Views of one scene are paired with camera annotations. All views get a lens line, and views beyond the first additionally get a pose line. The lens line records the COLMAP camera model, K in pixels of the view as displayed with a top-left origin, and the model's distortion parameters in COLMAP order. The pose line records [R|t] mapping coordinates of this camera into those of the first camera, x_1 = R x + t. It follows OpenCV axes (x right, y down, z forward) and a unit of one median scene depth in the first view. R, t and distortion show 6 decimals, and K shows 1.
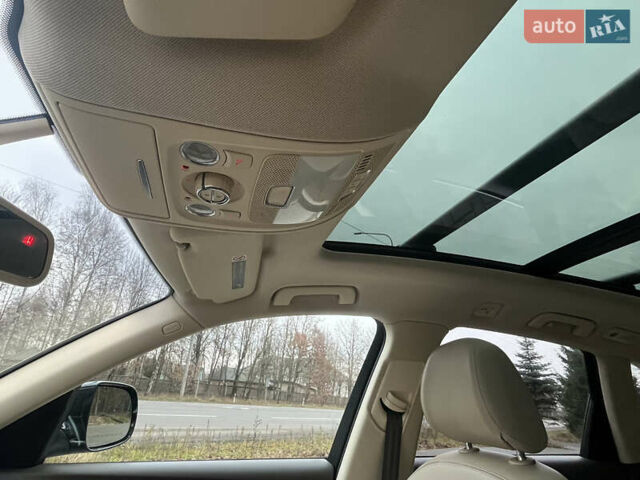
lens RADIAL K [[371.0, 0, 311.4], [0, 371.0, 238.5], [0, 0, 1]] dist [-0.002033, -0.001223]
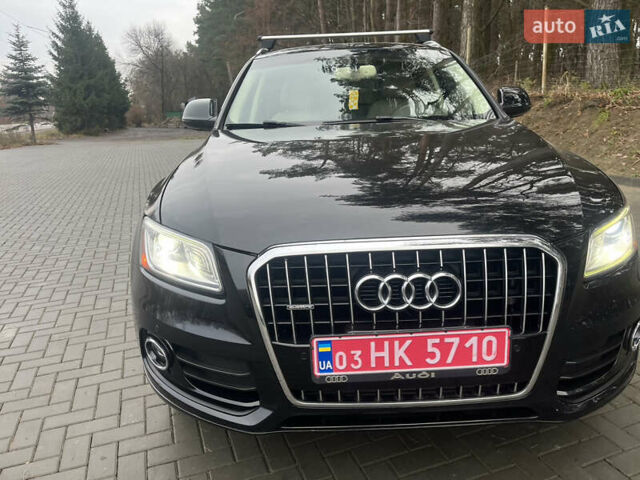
lens RADIAL K [[485.9, 0, 328.8], [0, 485.9, 243.1], [0, 0, 1]] dist [0.065118, -0.099555]
pose [[0.485358, -0.306179, 0.818952, -0.112257], [-0.289522, 0.827548, 0.480980, -0.066713], [-0.824988, -0.470552, 0.313011, -0.141236]]
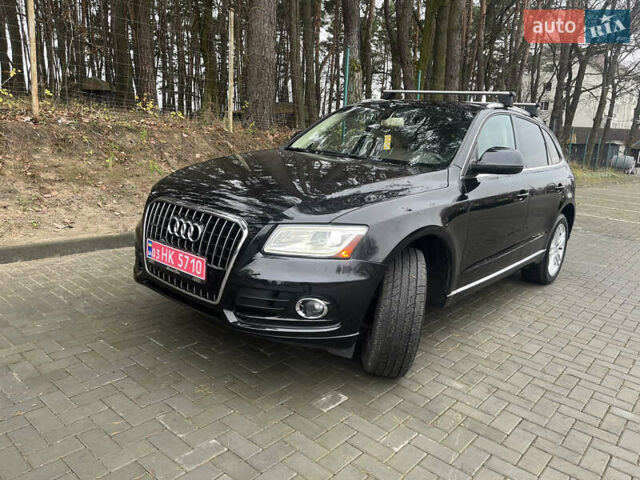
lens RADIAL K [[485.9, 0, 325.0], [0, 485.9, 233.8], [0, 0, 1]] dist [0.065118, -0.099555]
pose [[0.943379, -0.047616, 0.328282, -0.082593], [-0.159453, 0.802717, 0.574648, -0.093731], [-0.290880, -0.594456, 0.749674, -0.200807]]
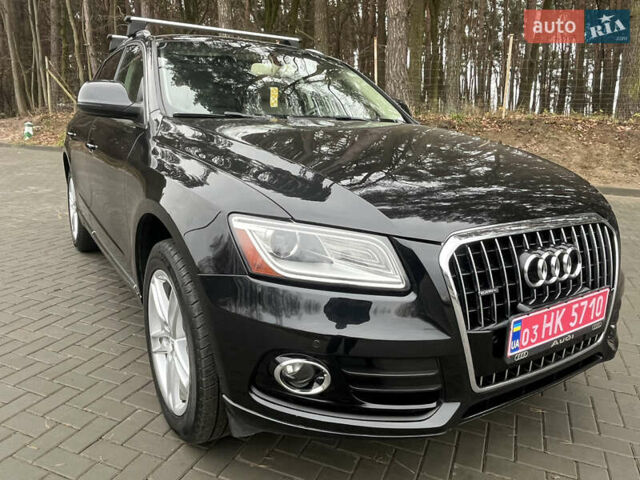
lens RADIAL K [[479.2, 0, 315.5], [0, 479.2, 238.1], [0, 0, 1]] dist [-0.004111, 0.006148]
pose [[-0.030526, -0.297724, 0.954164, -0.118026], [-0.431581, 0.864962, 0.256083, -0.050443], [-0.901557, -0.403982, -0.154895, -0.108977]]
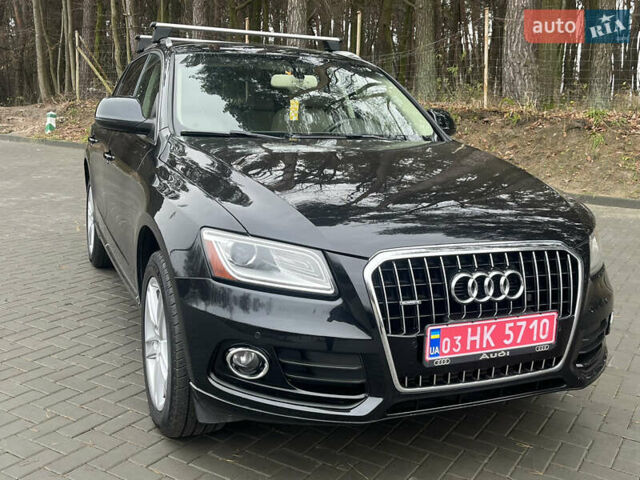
lens RADIAL K [[676.4, 0, 324.5], [0, 676.4, 241.7], [0, 0, 1]] dist [0.039079, 0.000000]
pose [[0.122916, -0.251878, 0.959921, -0.143299], [-0.429113, 0.858672, 0.280258, -0.062070], [-0.894849, -0.446363, -0.002540, -0.119467]]
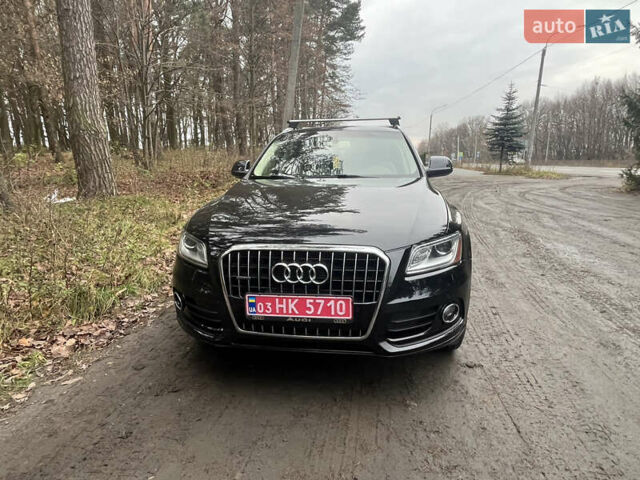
lens RADIAL K [[367.2, 0, 315.9], [0, 367.2, 237.3], [0, 0, 1]] dist [-0.006695, -0.000534]
pose [[0.629411, -0.225992, 0.743485, -0.115623], [-0.260269, 0.840204, 0.475727, -0.077167], [-0.732190, -0.492934, 0.470015, -0.160560]]
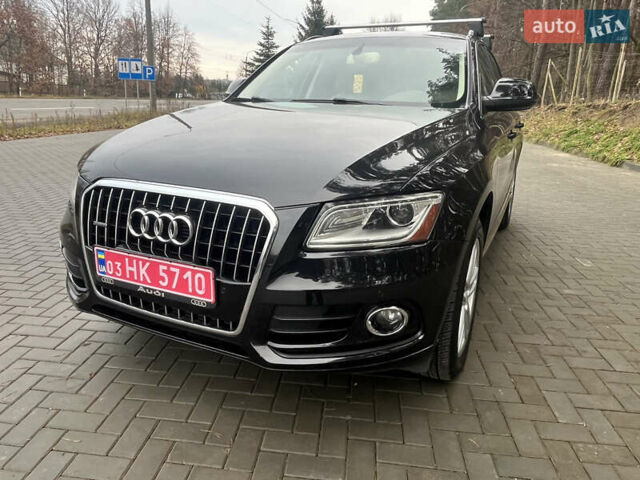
lens RADIAL K [[463.8, 0, 312.2], [0, 463.8, 237.9], [0, 0, 1]] dist [0.000299, -0.005344]
pose [[0.834575, -0.197082, 0.514435, -0.089722], [-0.196028, 0.766456, 0.611652, -0.077460], [-0.514837, -0.611313, 0.601031, -0.173127]]
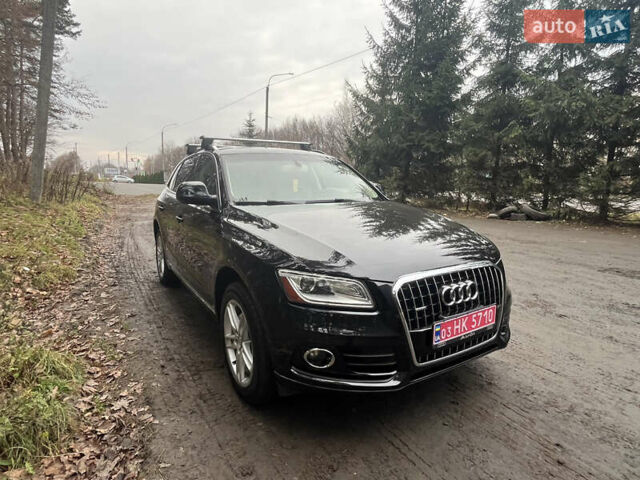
lens RADIAL K [[367.2, 0, 318.8], [0, 367.2, 239.3], [0, 0, 1]] dist [-0.006695, -0.000534]
pose [[-0.022333, -0.223885, 0.974360, -0.132644], [-0.408022, 0.891782, 0.195559, -0.056310], [-0.912699, -0.393193, -0.111267, -0.105668]]
